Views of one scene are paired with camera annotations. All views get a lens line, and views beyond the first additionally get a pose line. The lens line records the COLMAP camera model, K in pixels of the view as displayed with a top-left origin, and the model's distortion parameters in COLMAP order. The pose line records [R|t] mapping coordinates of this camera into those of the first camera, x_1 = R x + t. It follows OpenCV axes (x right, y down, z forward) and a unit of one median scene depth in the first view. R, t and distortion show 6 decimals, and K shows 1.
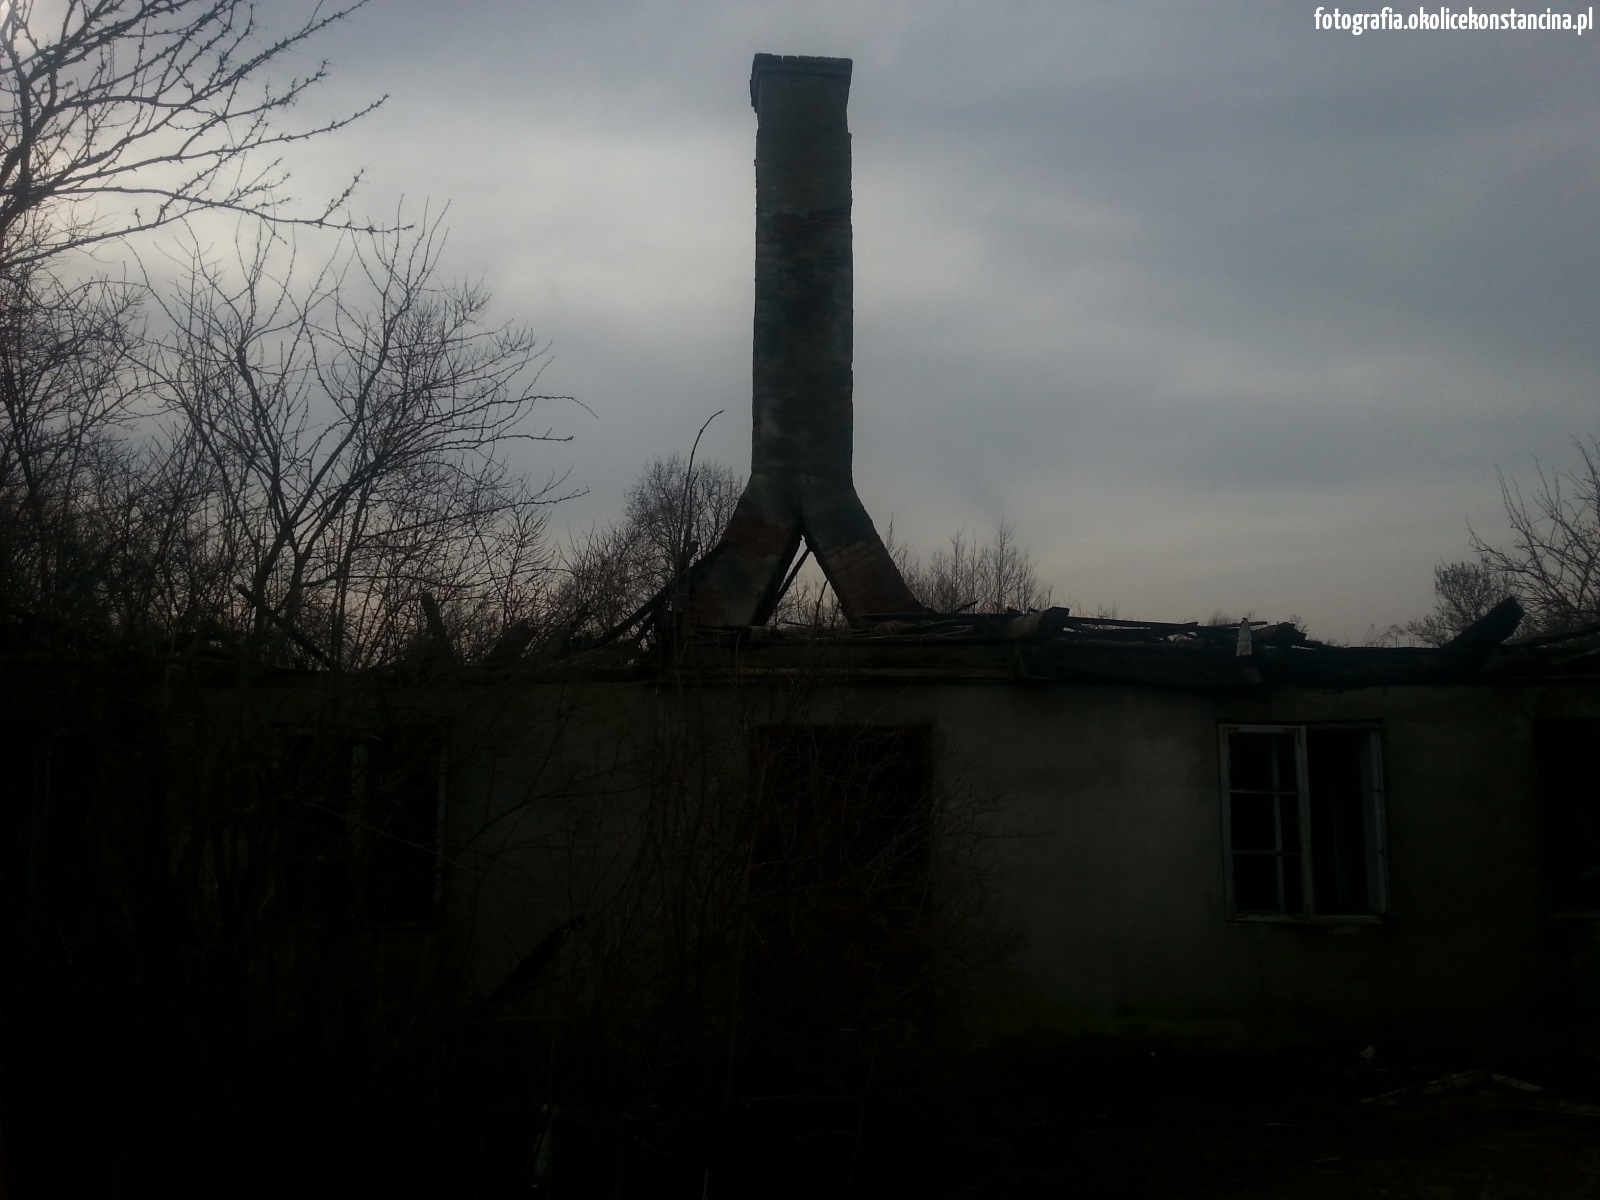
lens RADIAL K [[1329.1, 0, 805.6], [0, 1329.1, 592.5], [0, 0, 1]] dist [0.025249, -0.085170]
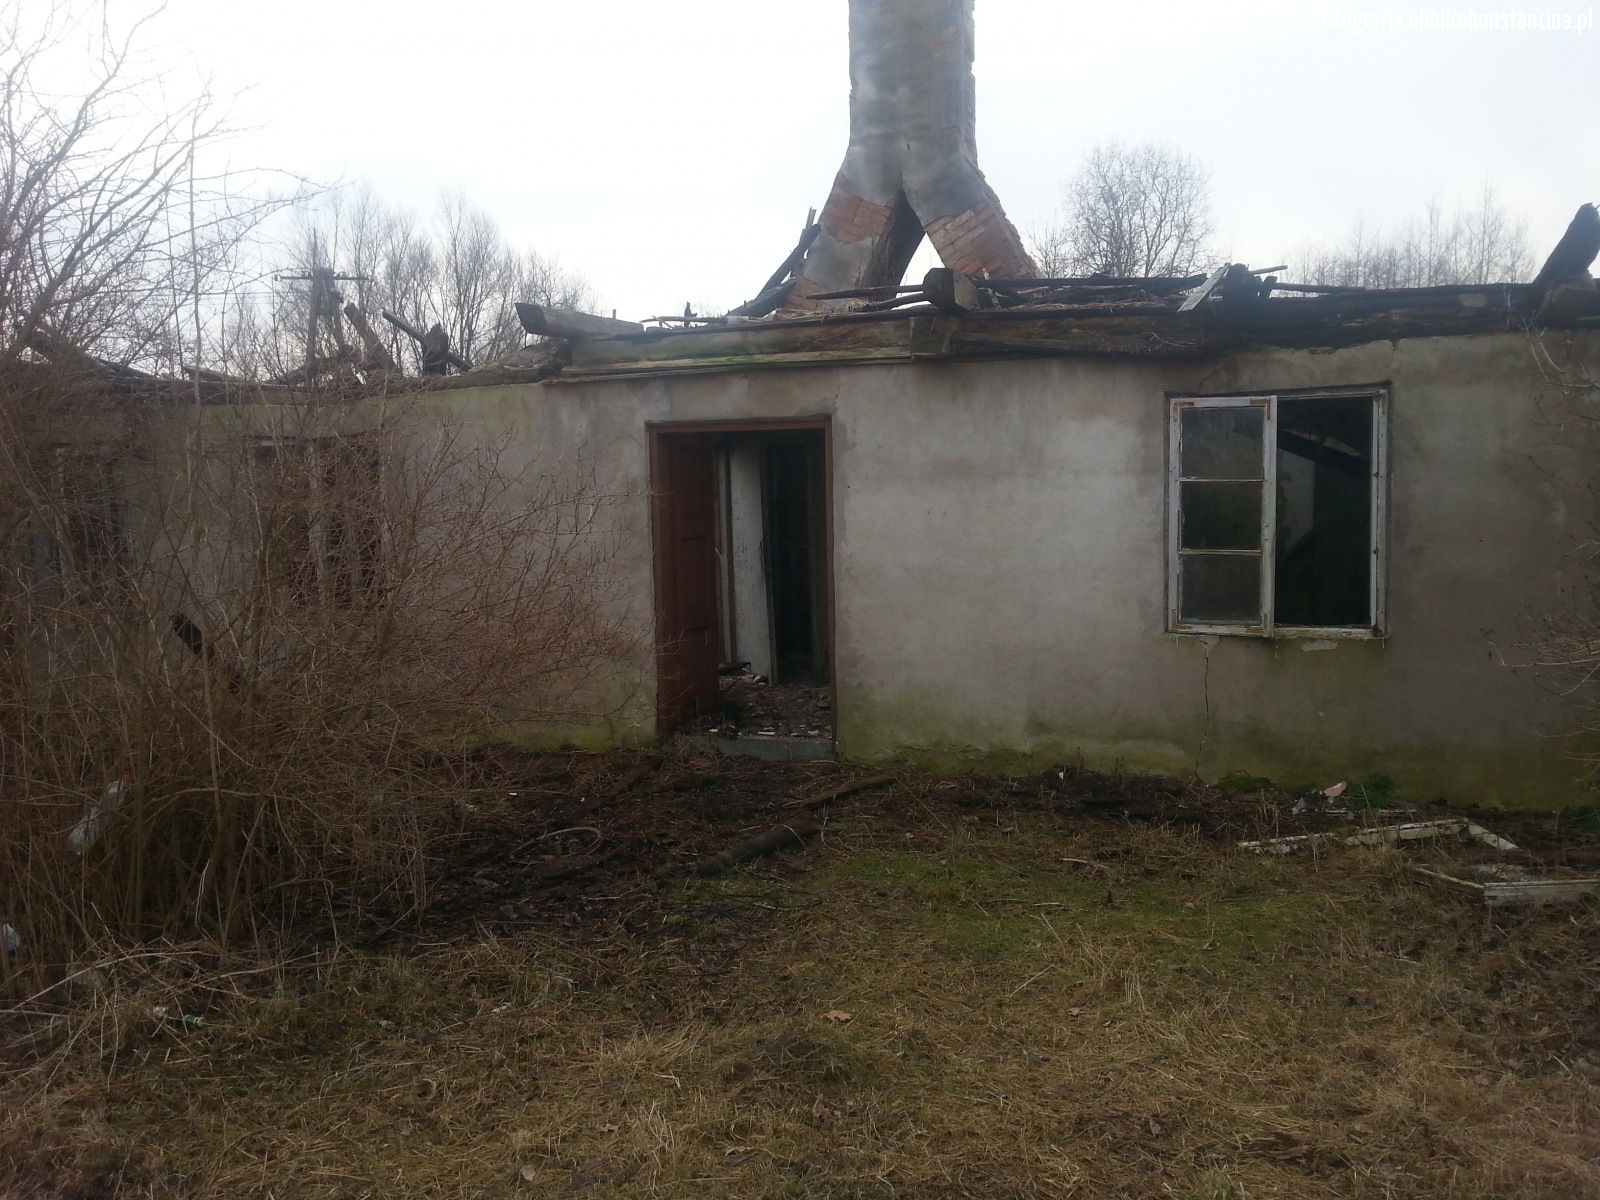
lens RADIAL K [[1329.1, 0, 805.8], [0, 1329.1, 598.6], [0, 0, 1]] dist [0.025249, -0.085170]
pose [[0.930191, 0.010255, -0.366931, 0.405654], [0.070576, 0.975963, 0.206191, 0.034198], [0.360226, -0.217693, 0.907109, 0.149258]]
